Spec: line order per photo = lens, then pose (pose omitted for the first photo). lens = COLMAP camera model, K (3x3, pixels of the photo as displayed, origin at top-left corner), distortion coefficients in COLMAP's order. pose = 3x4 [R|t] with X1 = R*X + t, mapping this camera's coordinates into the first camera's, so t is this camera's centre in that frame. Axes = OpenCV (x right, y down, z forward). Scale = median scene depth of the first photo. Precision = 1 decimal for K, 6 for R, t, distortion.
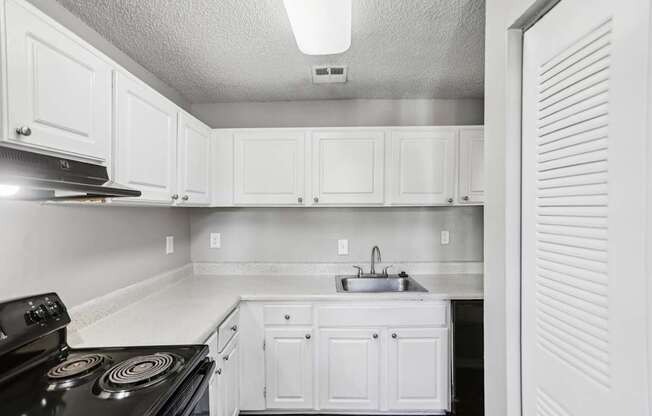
lens RADIAL K [[306.5, 0, 326.0], [0, 306.5, 208.0], [0, 0, 1]] dist [-0.066223, 0.041833]
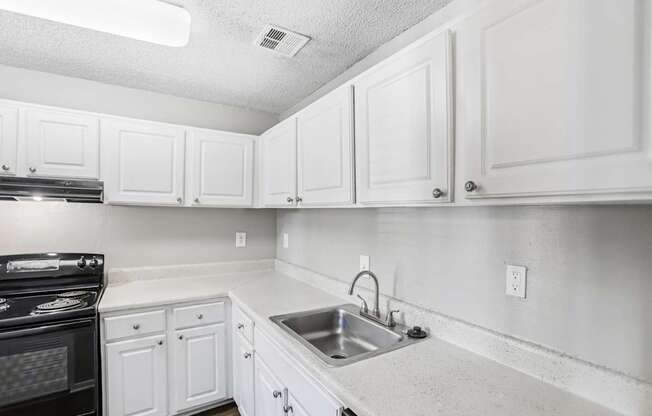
lens RADIAL K [[306.5, 0, 326.0], [0, 306.5, 208.0], [0, 0, 1]] dist [-0.066223, 0.041833]
pose [[0.541500, 0.000914, -0.840700, 0.685634], [-0.010634, 0.999927, -0.005762, 0.000216], [0.840633, 0.012060, 0.541470, 0.628220]]
